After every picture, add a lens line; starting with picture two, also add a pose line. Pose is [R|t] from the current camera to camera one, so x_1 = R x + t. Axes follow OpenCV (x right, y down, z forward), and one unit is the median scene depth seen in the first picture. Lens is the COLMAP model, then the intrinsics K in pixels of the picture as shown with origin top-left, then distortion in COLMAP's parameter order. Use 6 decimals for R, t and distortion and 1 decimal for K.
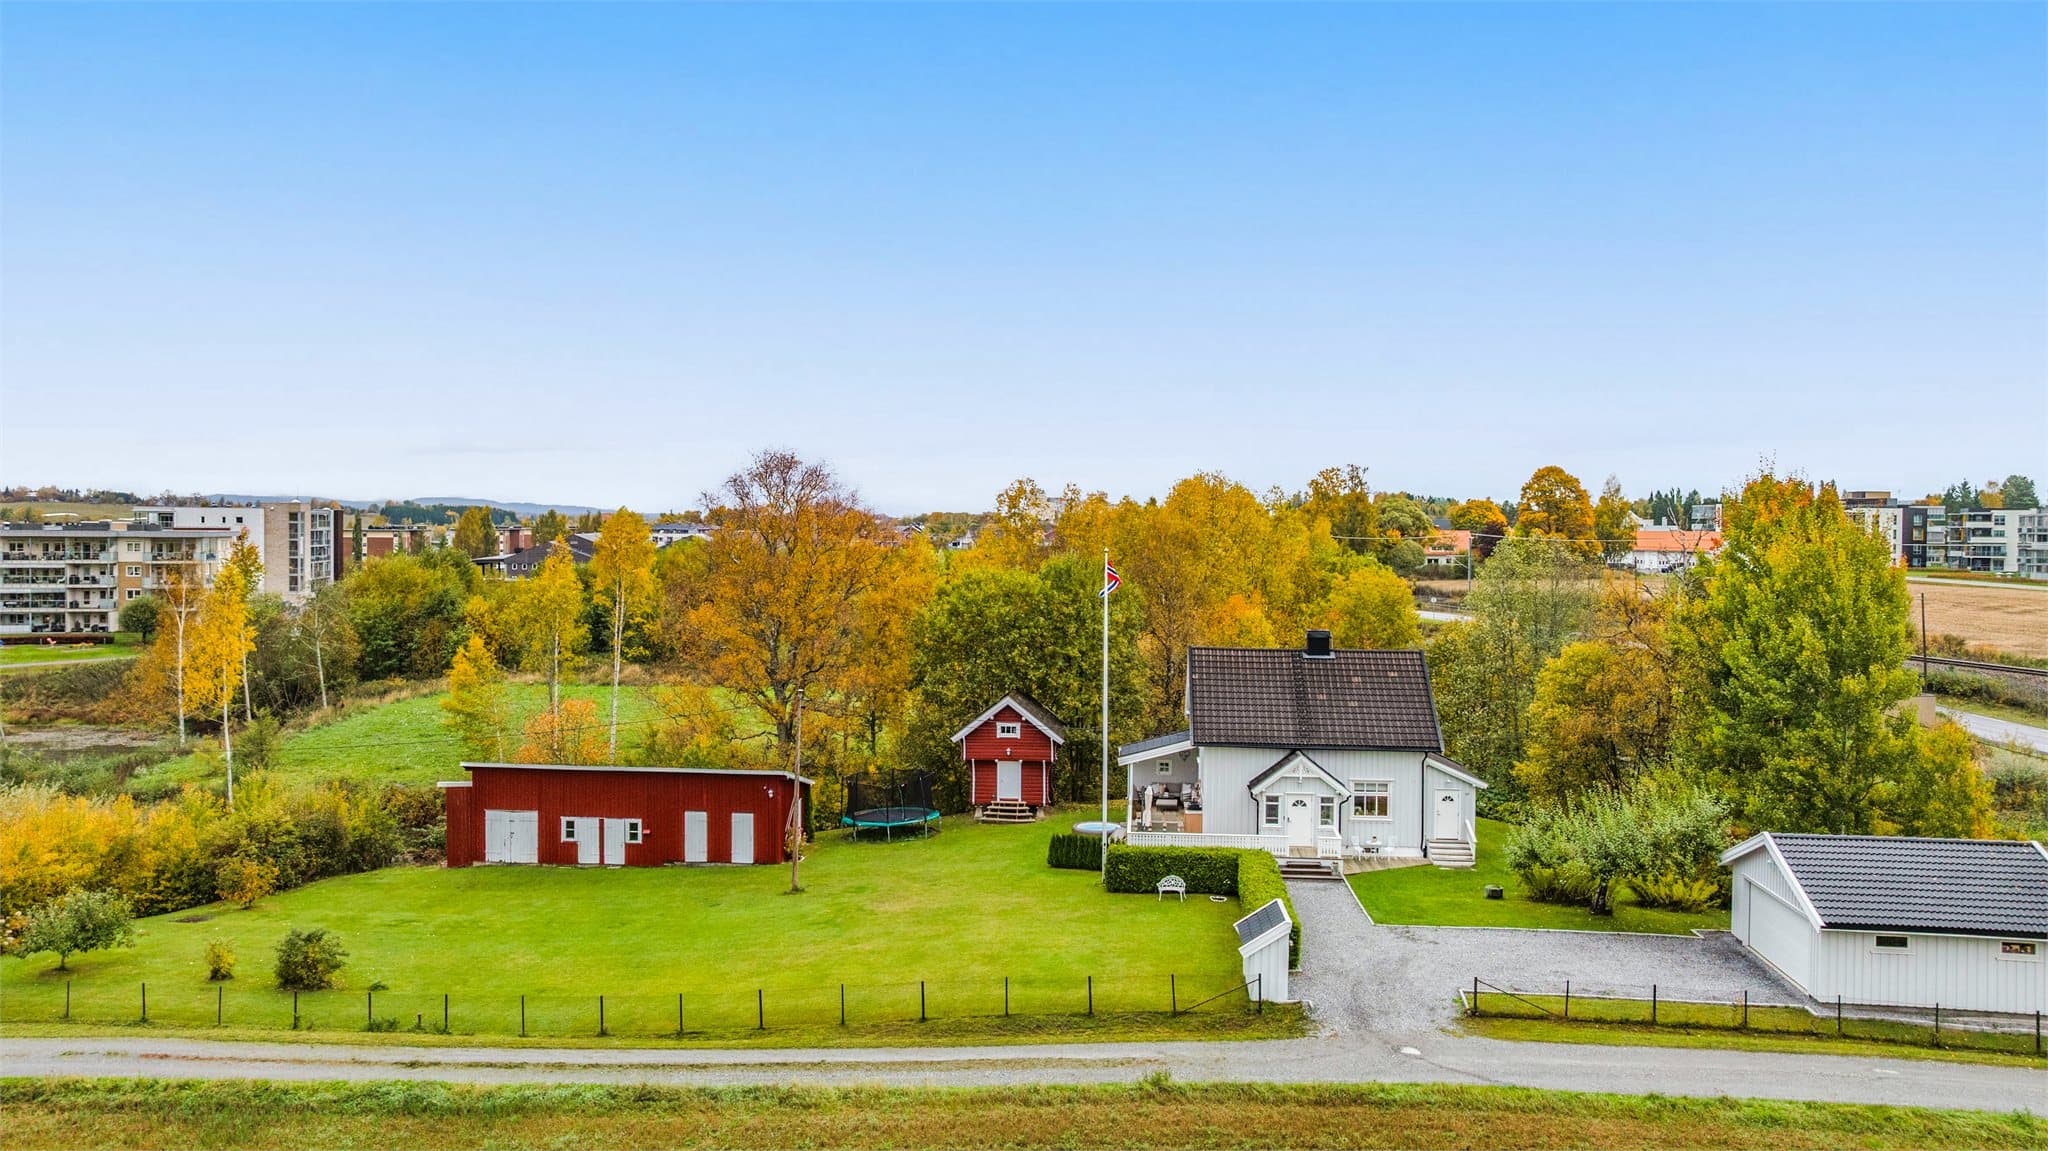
lens RADIAL K [[1472.8, 0, 1024.0], [0, 1472.8, 575.5], [0, 0, 1]] dist [-0.007044, 0.007977]
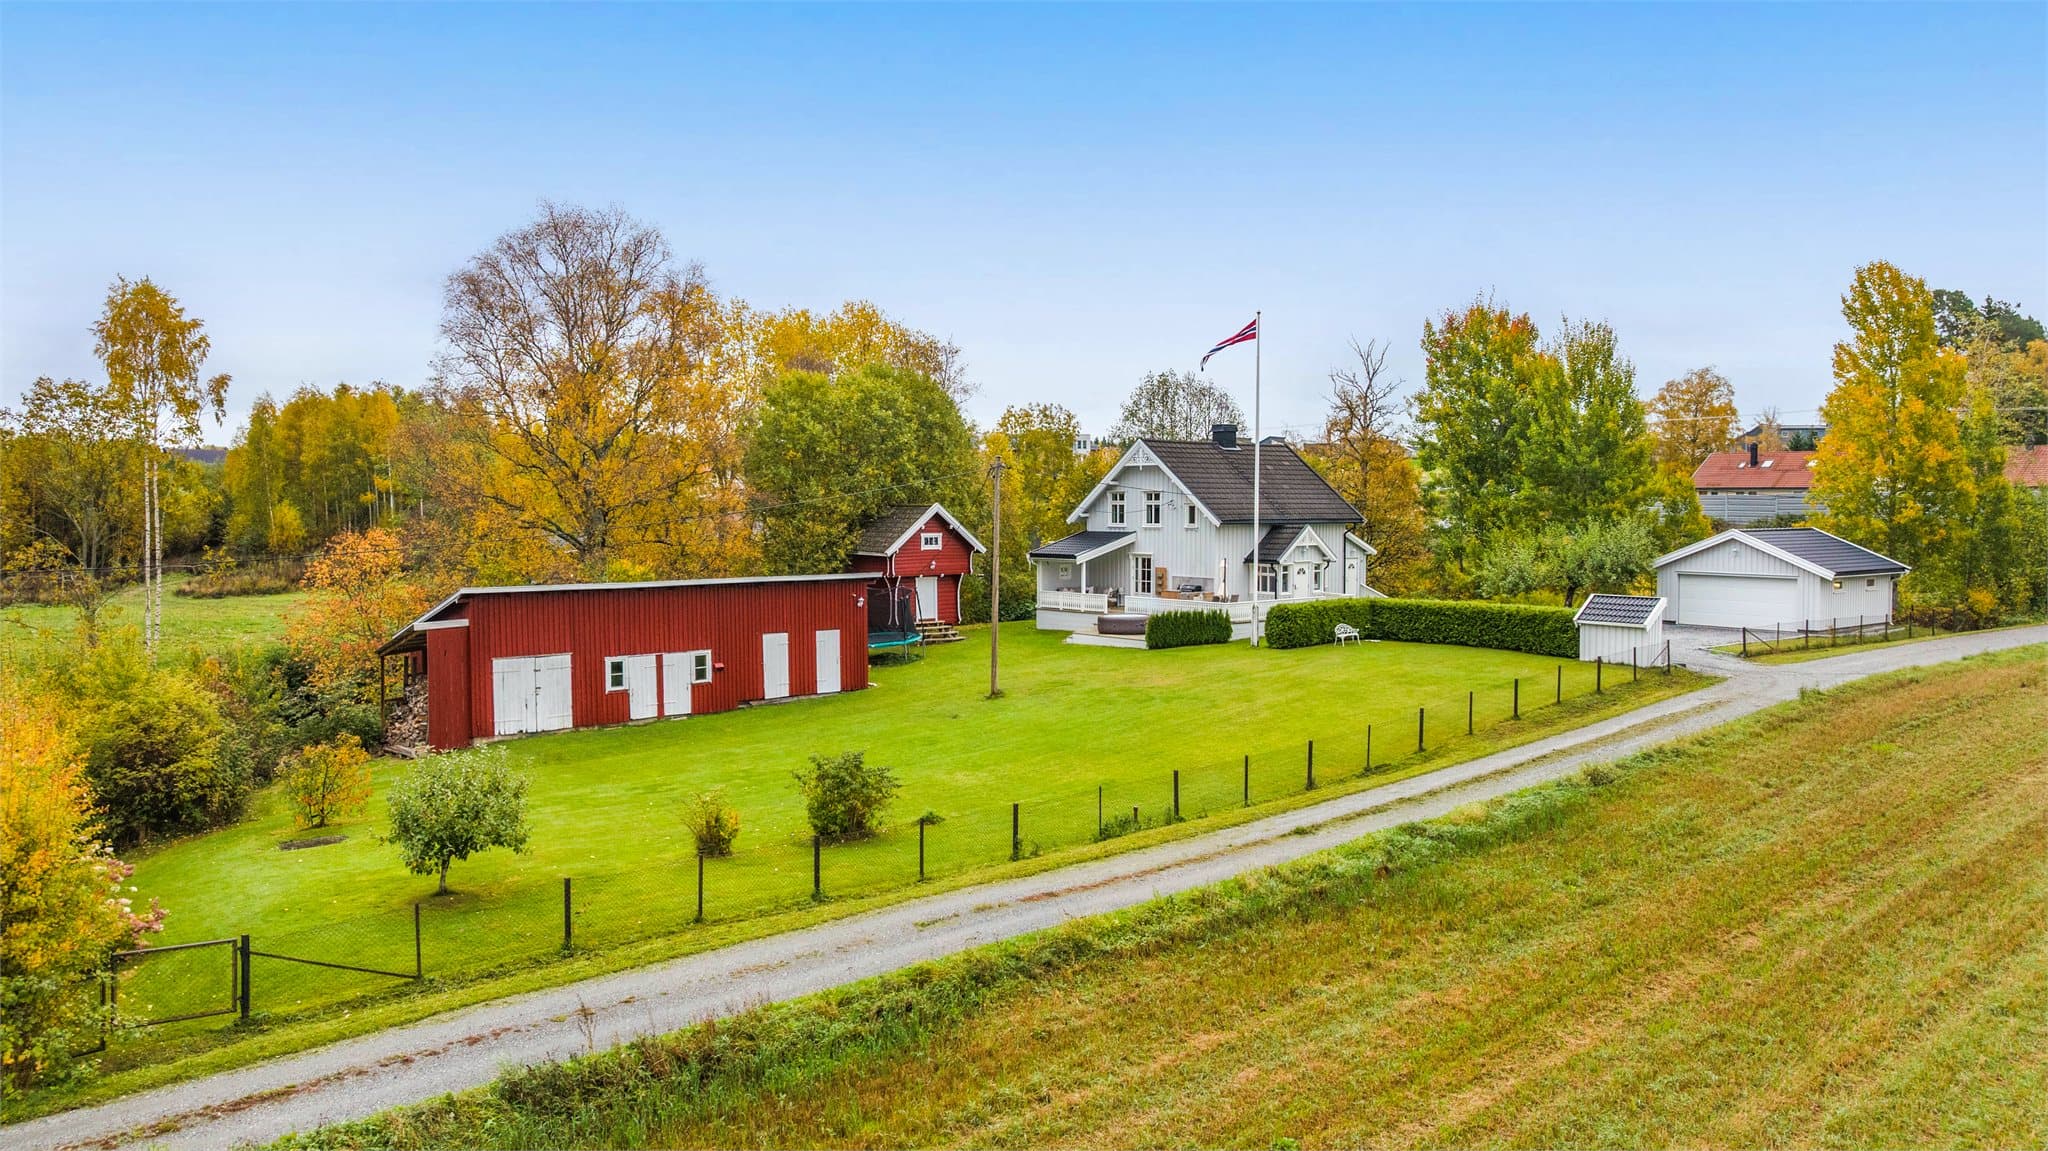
lens RADIAL K [[1472.8, 0, 1024.0], [0, 1472.8, 575.5], [0, 0, 1]] dist [-0.007044, 0.007977]
pose [[0.692819, -0.044497, 0.719737, -0.731632], [0.031256, 0.999009, 0.031676, 0.116529], [-0.720434, 0.000550, 0.693524, 0.391875]]
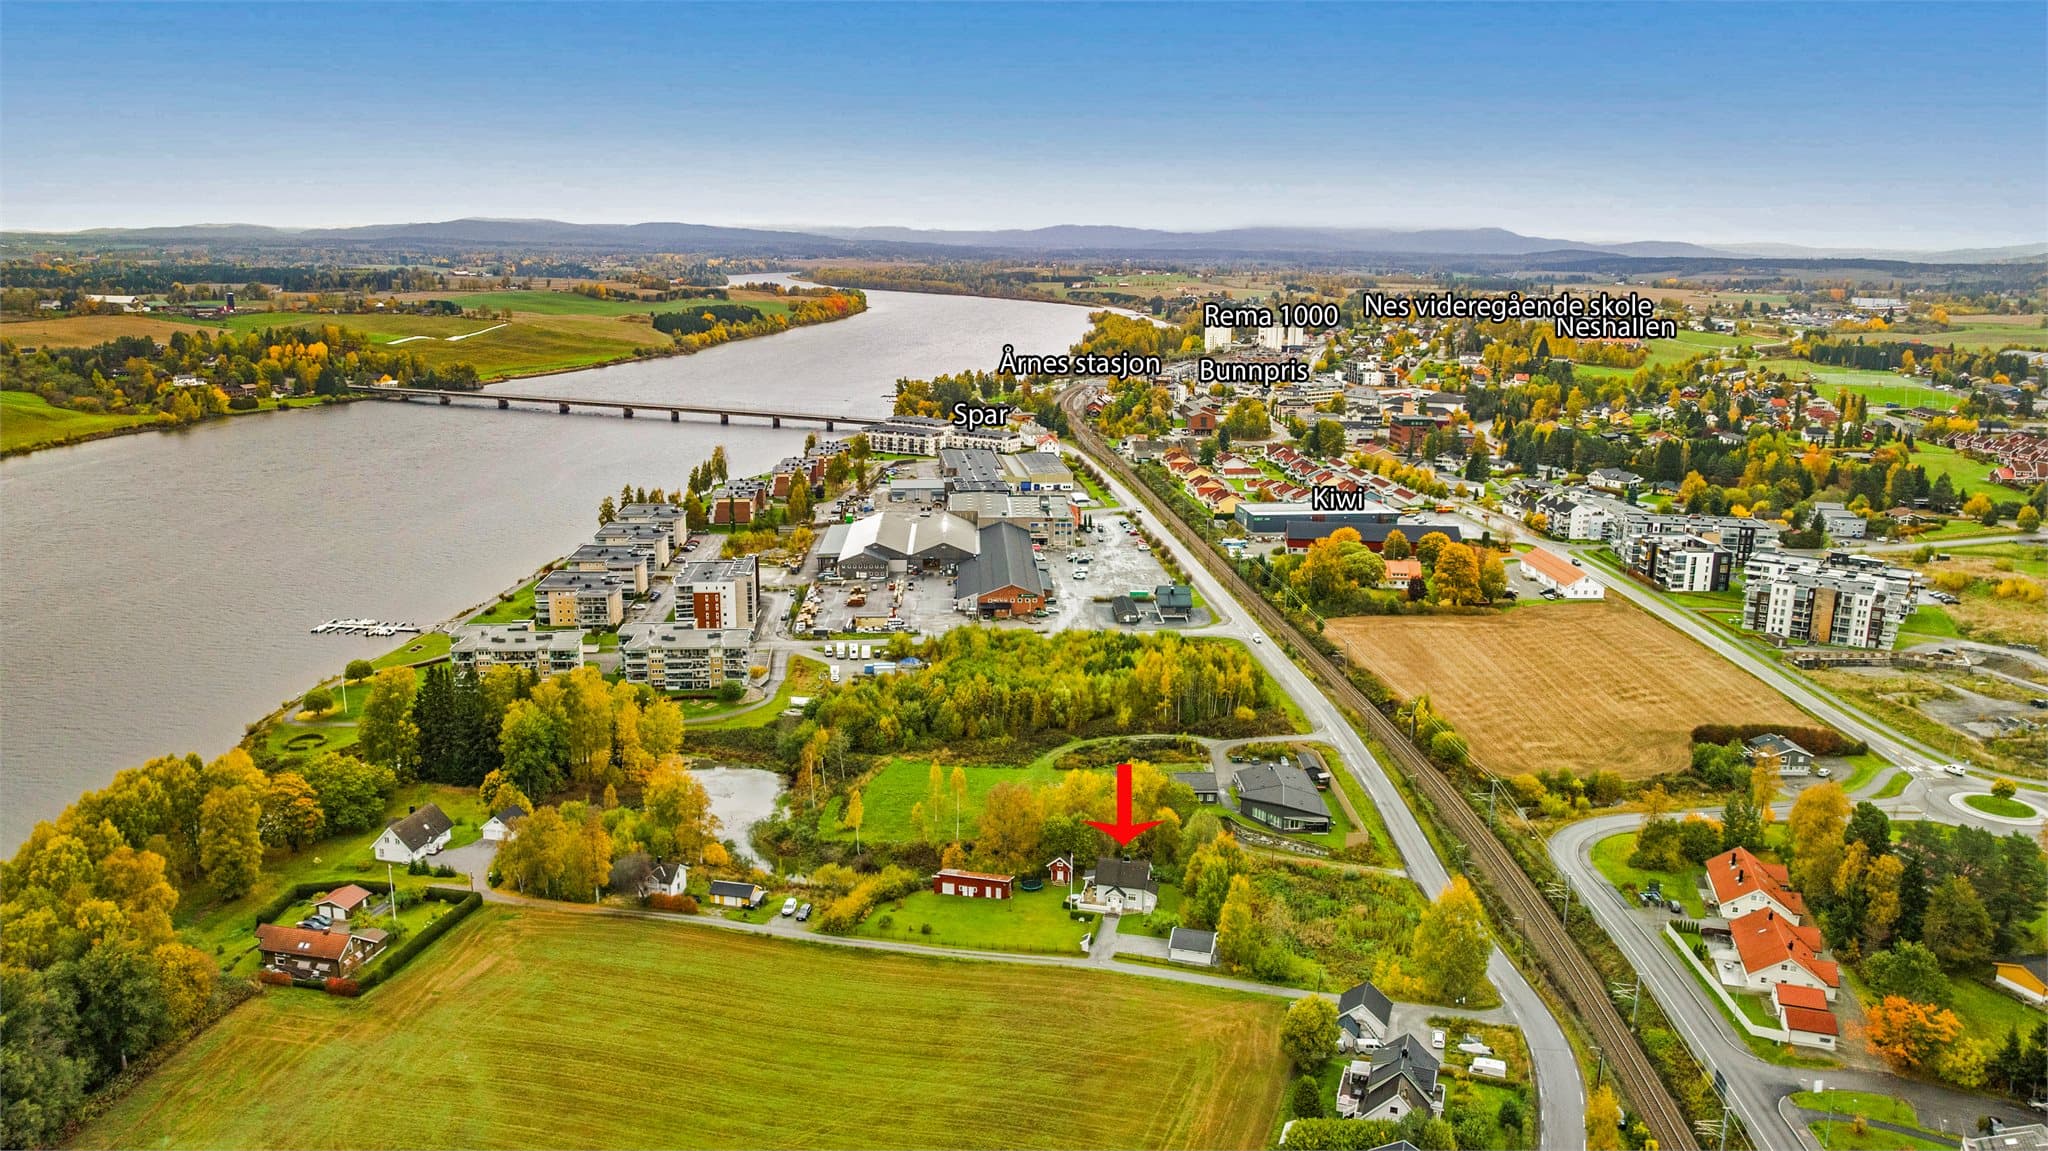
lens RADIAL K [[1472.8, 0, 1024.0], [0, 1472.8, 575.5], [0, 0, 1]] dist [-0.007044, 0.007977]
pose [[0.990175, 0.035816, -0.135166, 0.502568], [-0.009105, 0.981103, 0.193272, -1.787948], [0.139534, -0.190143, 0.971790, -3.469679]]
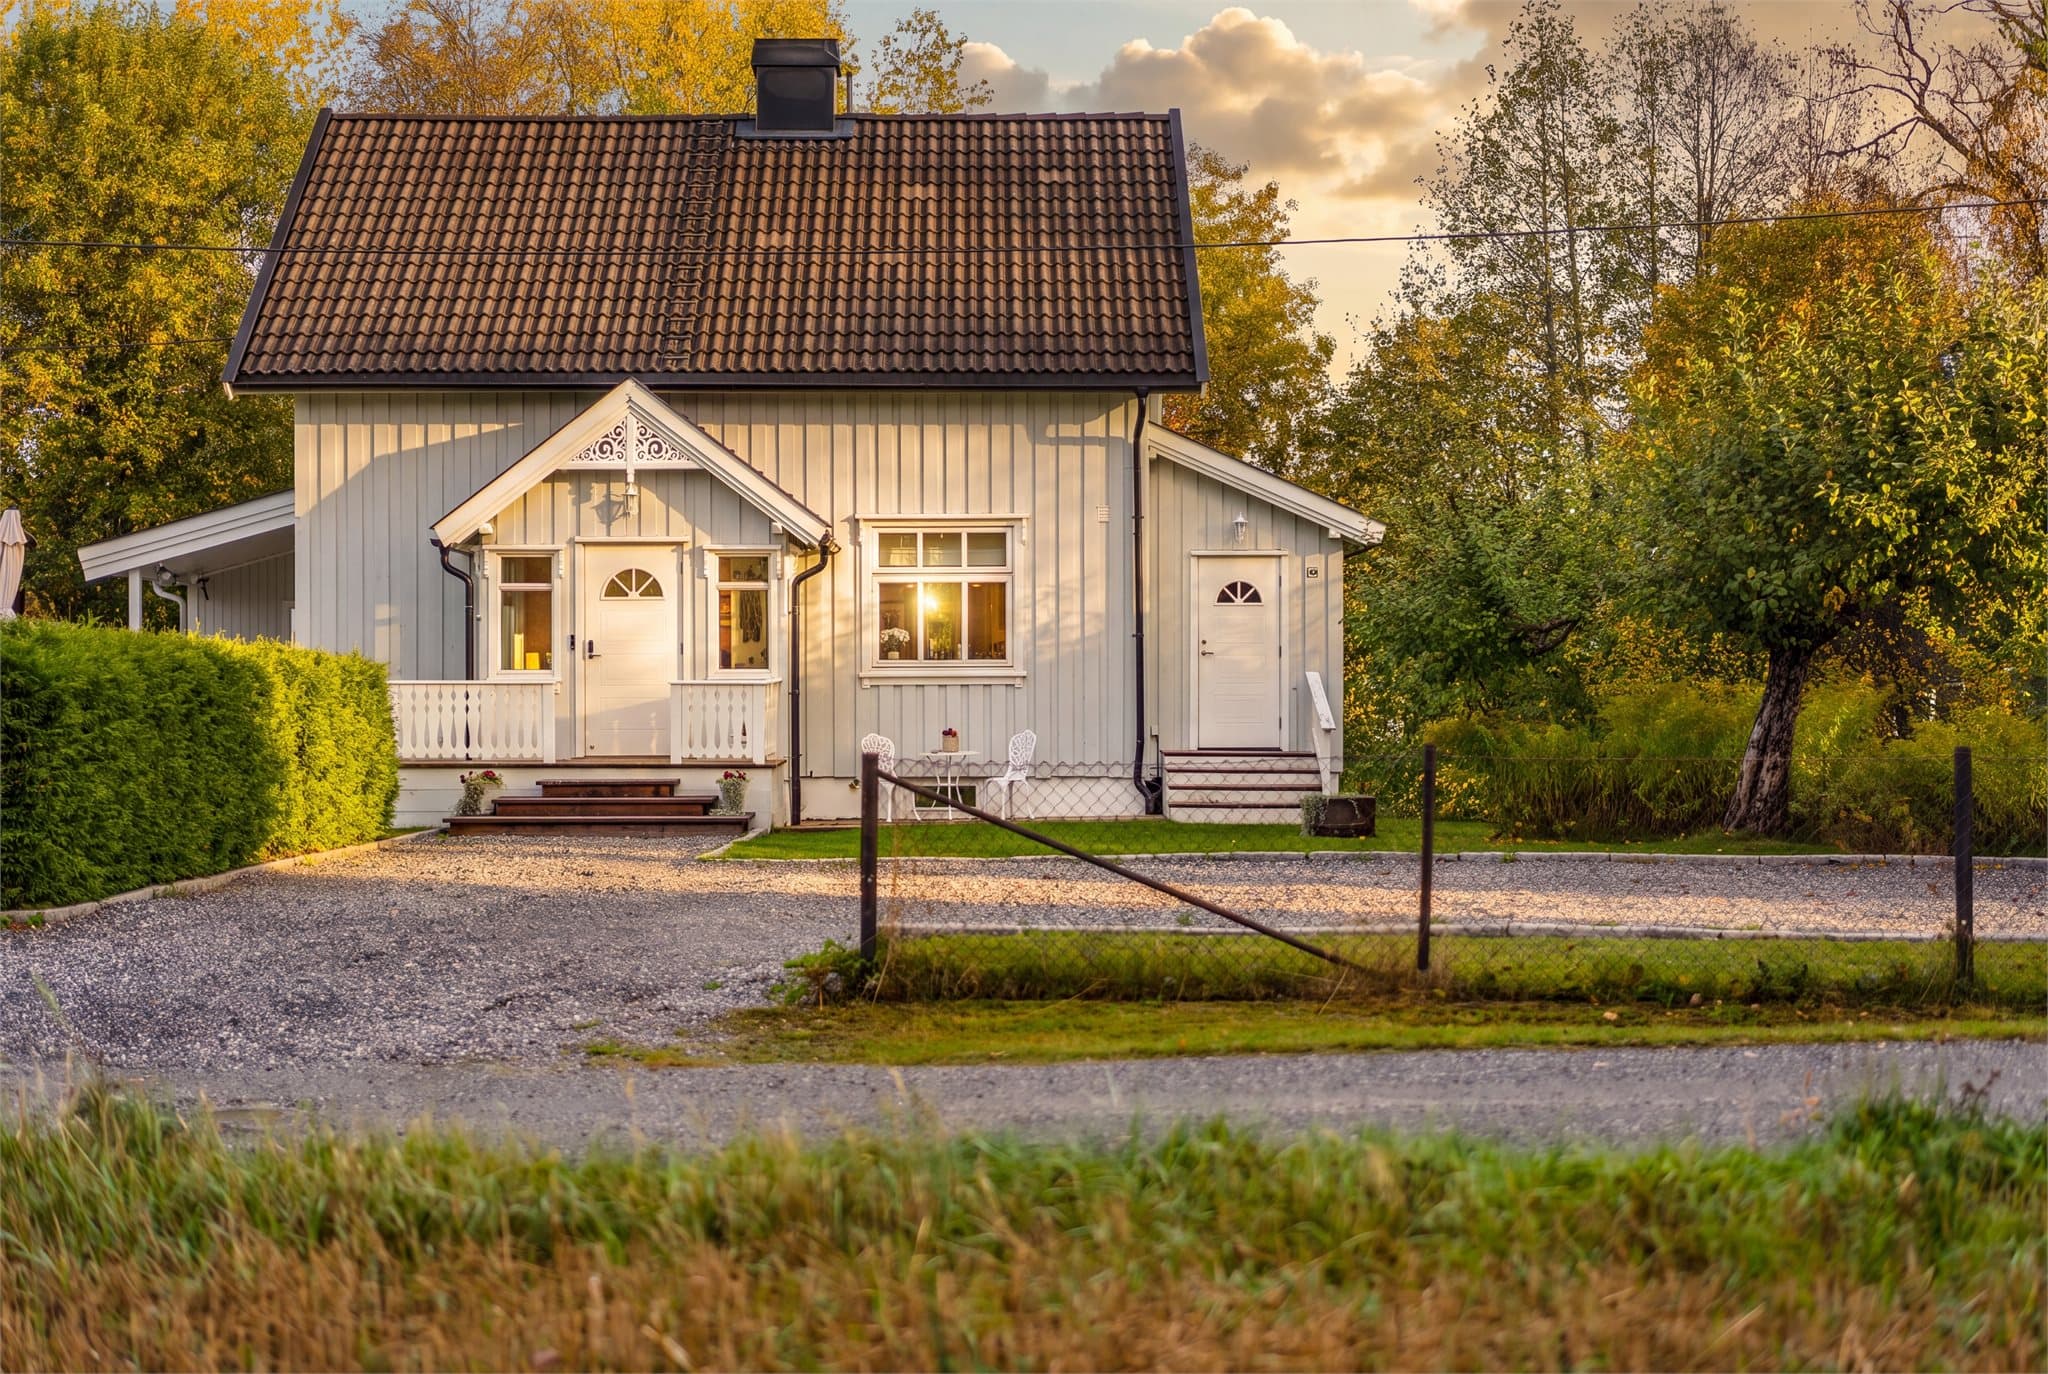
lens RADIAL K [[3154.0, 0, 1024.0], [0, 3154.0, 687.0], [0, 0, 1]] dist [-0.003949, -0.065453]
pose [[0.995925, -0.007220, 0.089891, 0.203704], [0.011080, 0.999034, -0.042513, 0.194863], [-0.089497, 0.043336, 0.995044, 0.458991]]
